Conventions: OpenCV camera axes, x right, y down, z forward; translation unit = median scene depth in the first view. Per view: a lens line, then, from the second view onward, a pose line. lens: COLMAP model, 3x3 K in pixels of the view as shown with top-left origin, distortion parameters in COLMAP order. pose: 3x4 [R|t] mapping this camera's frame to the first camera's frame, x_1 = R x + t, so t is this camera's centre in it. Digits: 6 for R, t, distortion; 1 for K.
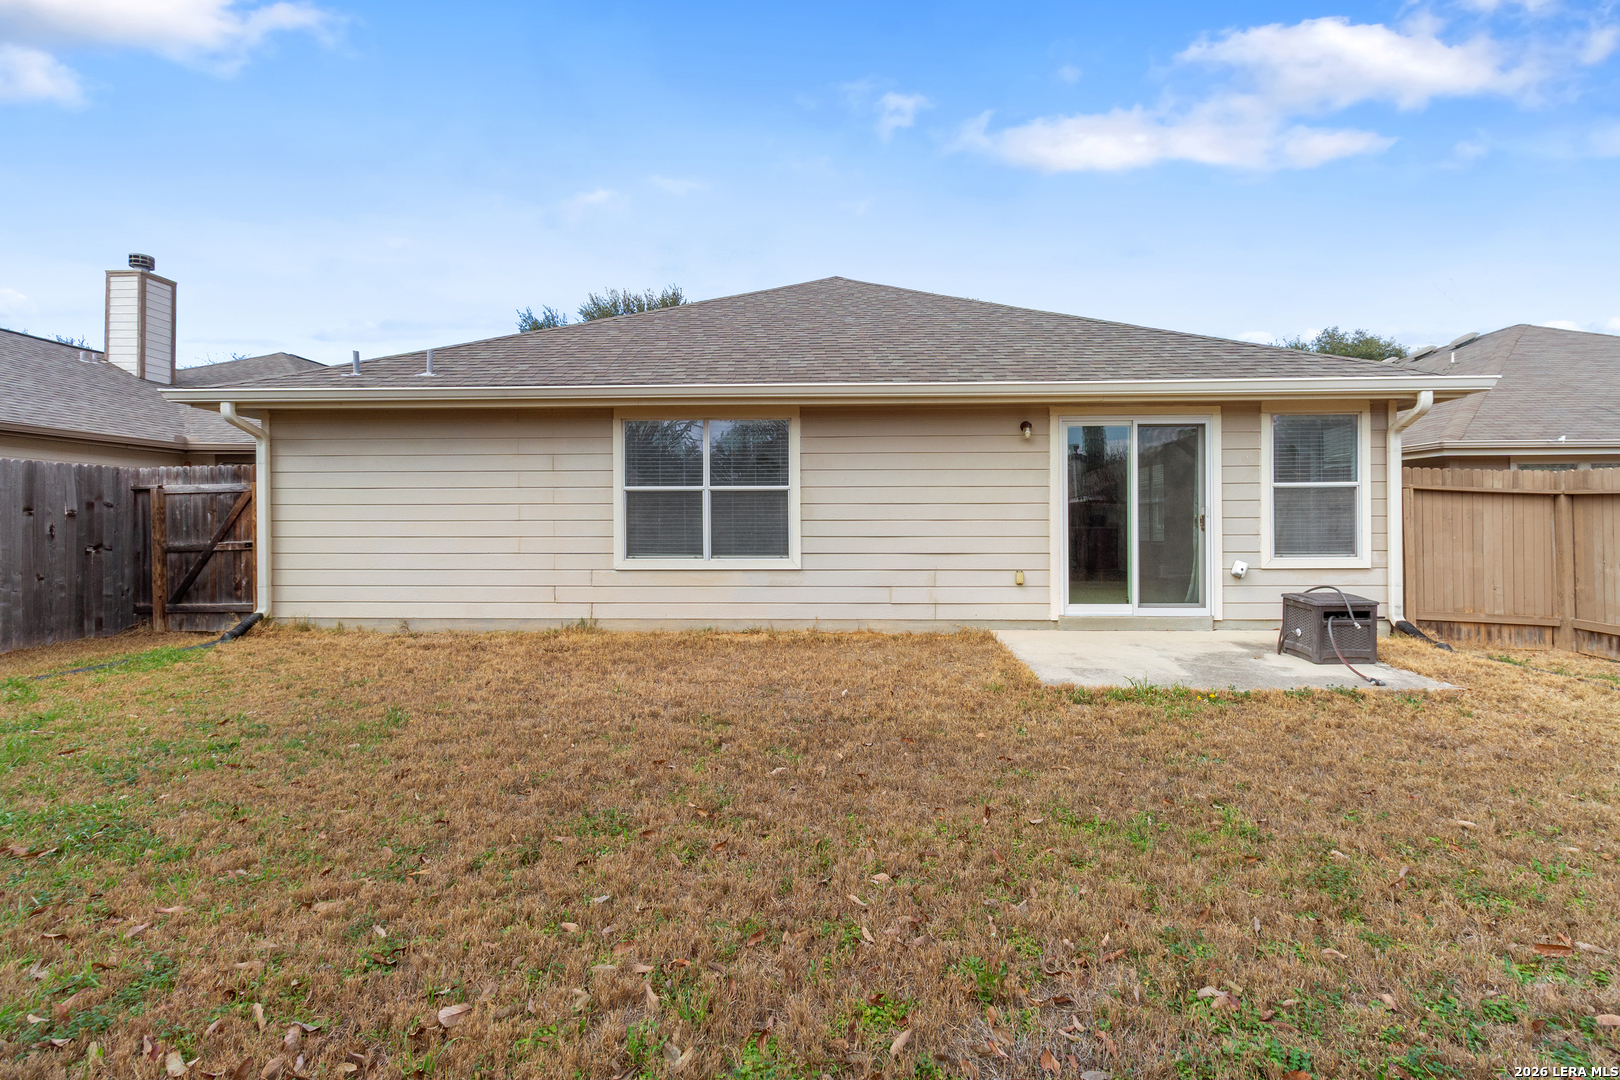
lens RADIAL K [[749.1, 0, 808.8], [0, 749.1, 538.4], [0, 0, 1]] dist [0.010813, -0.001484]
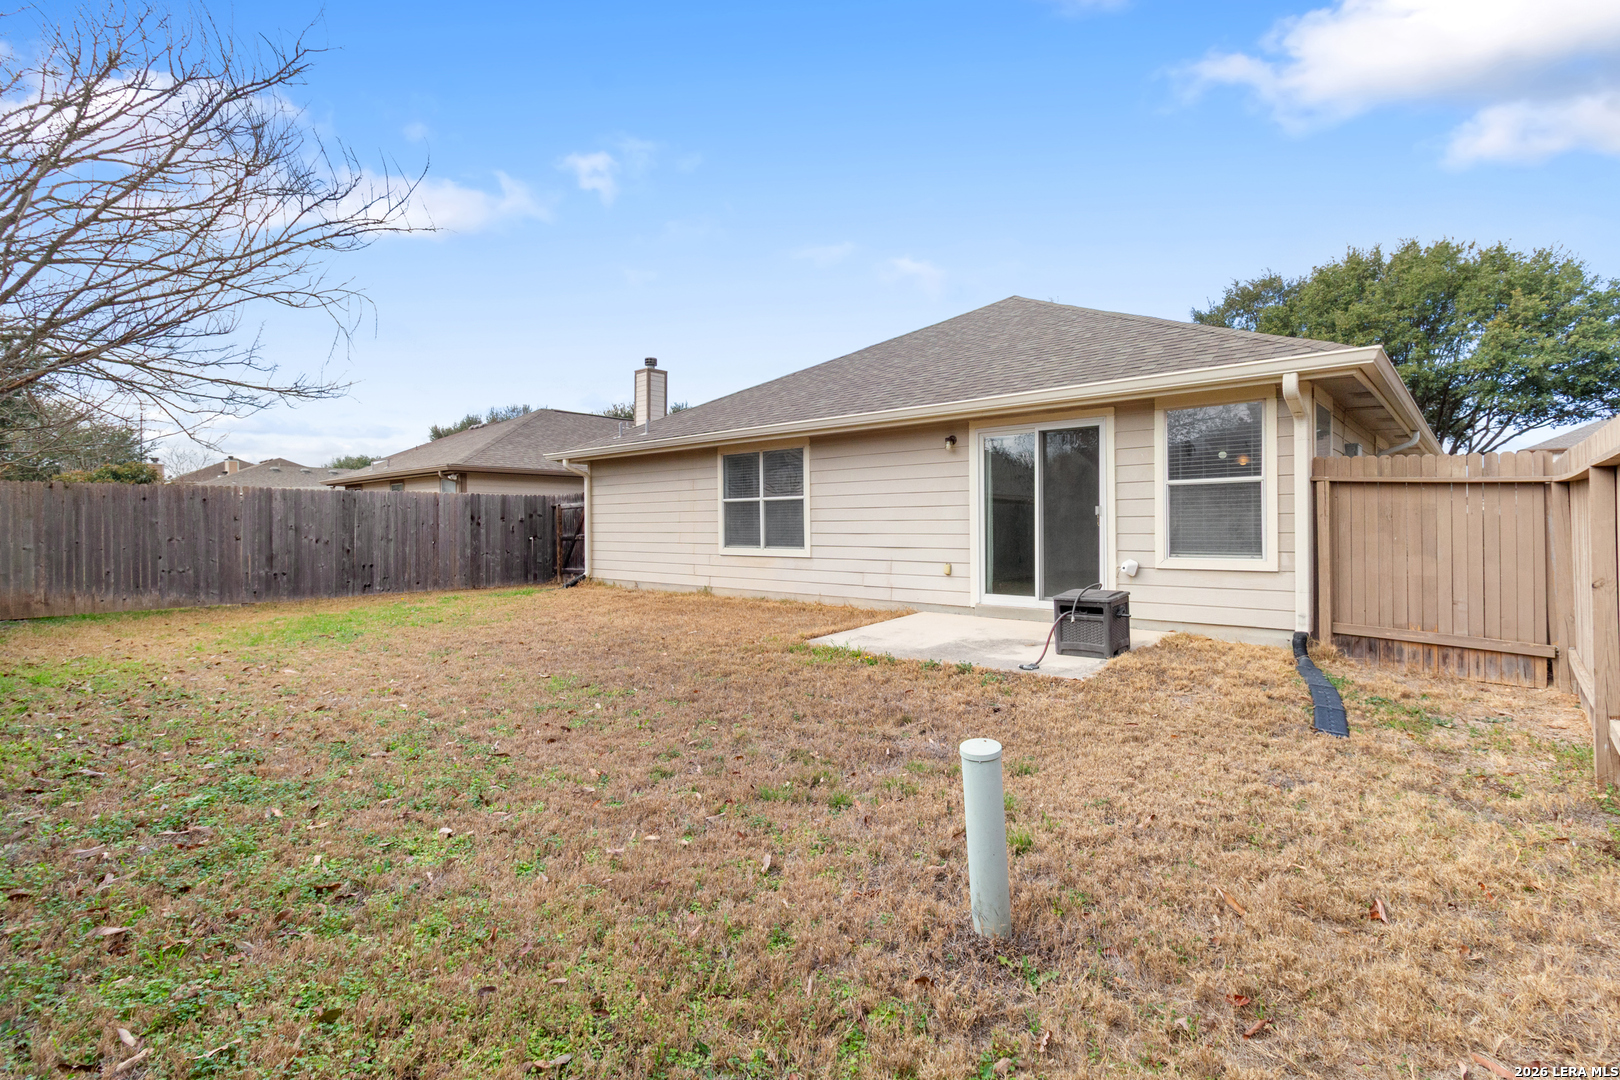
lens RADIAL K [[749.1, 0, 825.2], [0, 749.1, 535.0], [0, 0, 1]] dist [0.010813, -0.001484]
pose [[0.778754, 0.006121, -0.627299, 0.860151], [-0.005896, 0.999980, 0.002438, -0.002898], [0.627301, 0.001800, 0.778775, -0.034713]]
